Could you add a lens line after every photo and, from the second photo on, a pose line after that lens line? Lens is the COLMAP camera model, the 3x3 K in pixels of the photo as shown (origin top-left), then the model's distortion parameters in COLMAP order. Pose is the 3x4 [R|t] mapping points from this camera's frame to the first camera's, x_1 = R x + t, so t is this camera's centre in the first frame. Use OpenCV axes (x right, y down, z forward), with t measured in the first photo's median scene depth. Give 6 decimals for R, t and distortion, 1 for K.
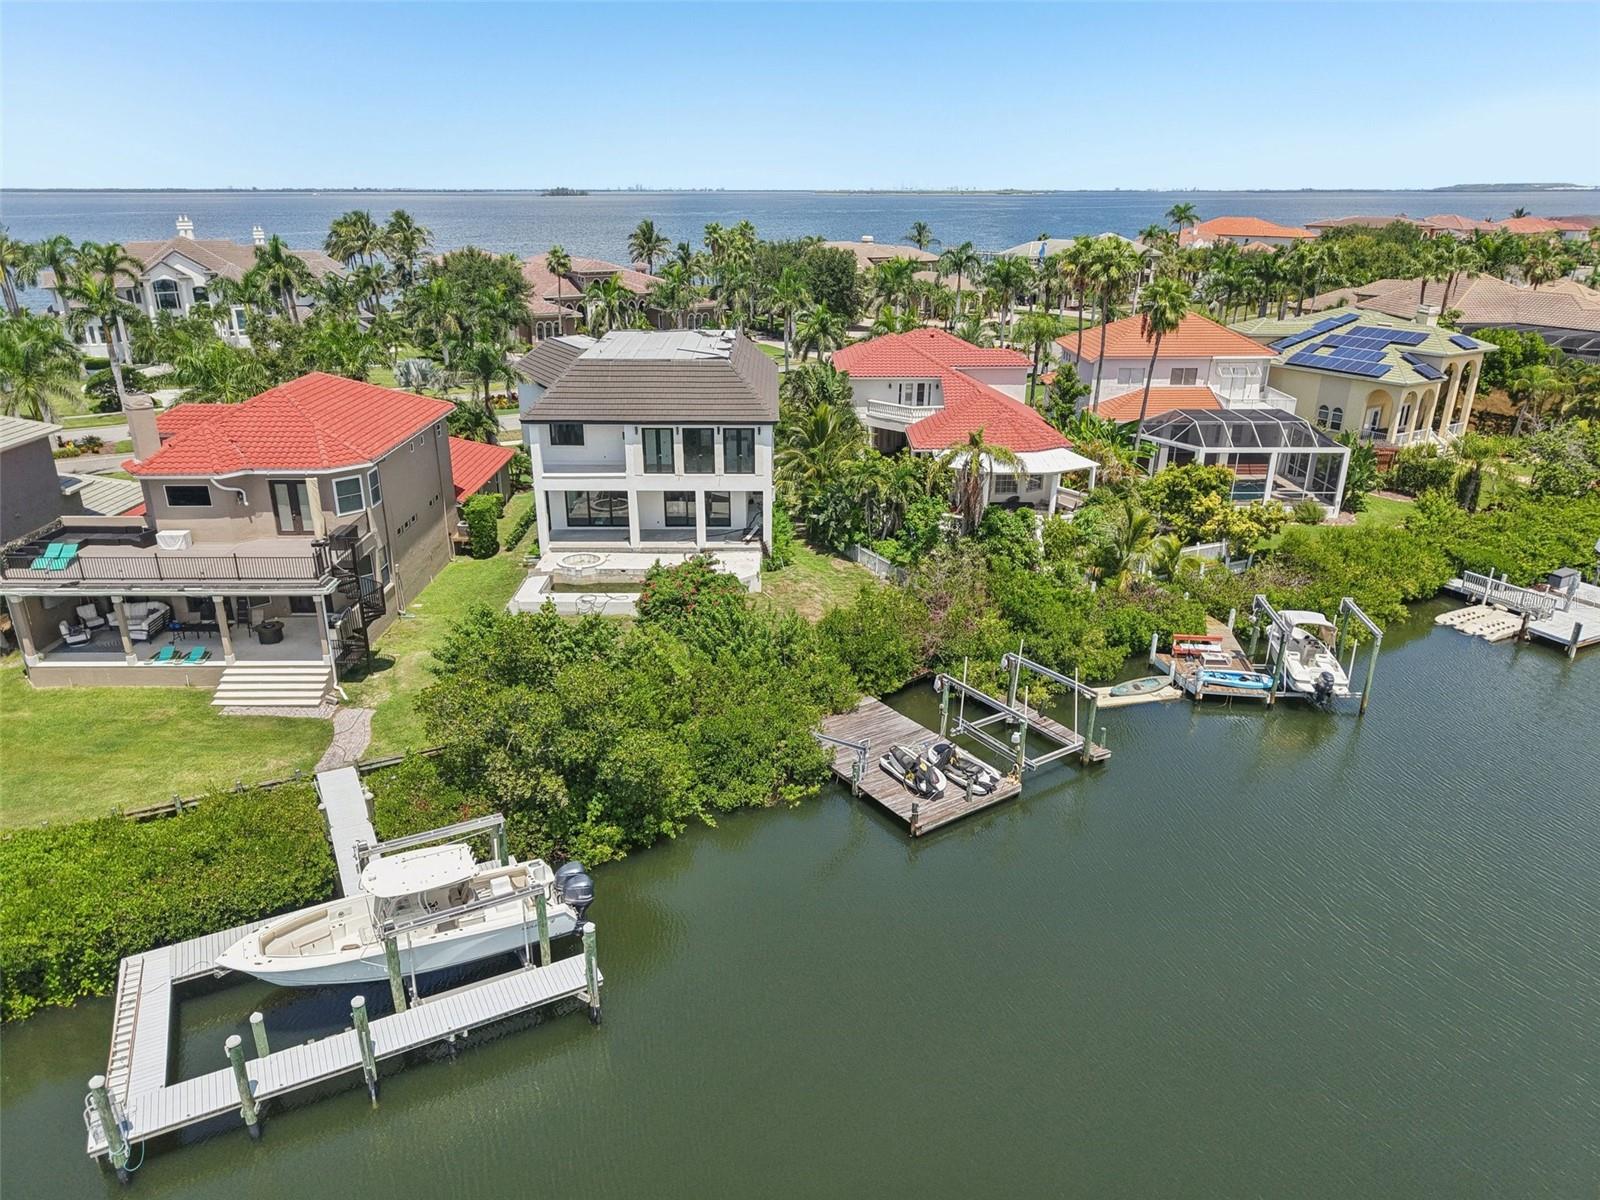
lens RADIAL K [[1087.5, 0, 804.6], [0, 1087.5, 598.0], [0, 0, 1]] dist [0.052403, -0.062595]
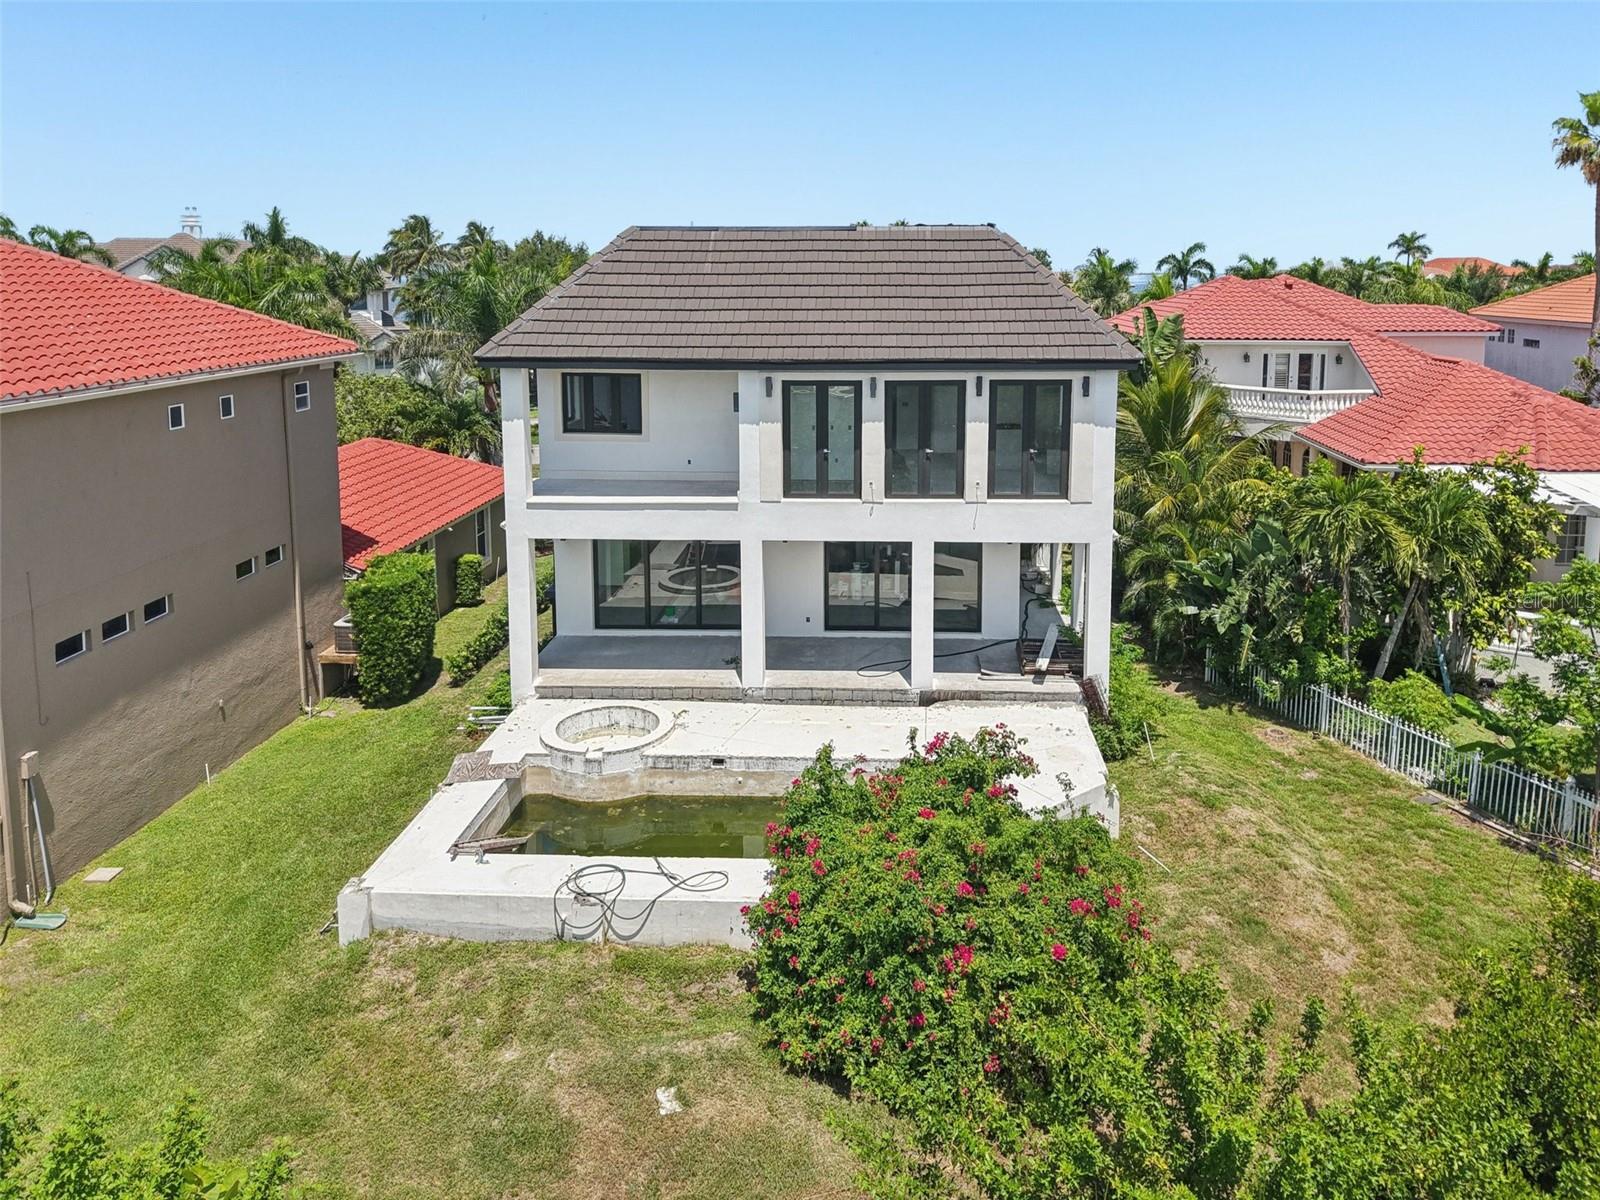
lens RADIAL K [[1148.5, 0, 875.1], [0, 1148.5, 408.4], [0, 0, 1]] dist [0.006937, -0.003000]
pose [[0.999049, 0.003408, -0.043468, -0.098176], [-0.013677, 0.971116, -0.238215, -0.047994], [0.041401, 0.238583, 0.970239, 0.602587]]
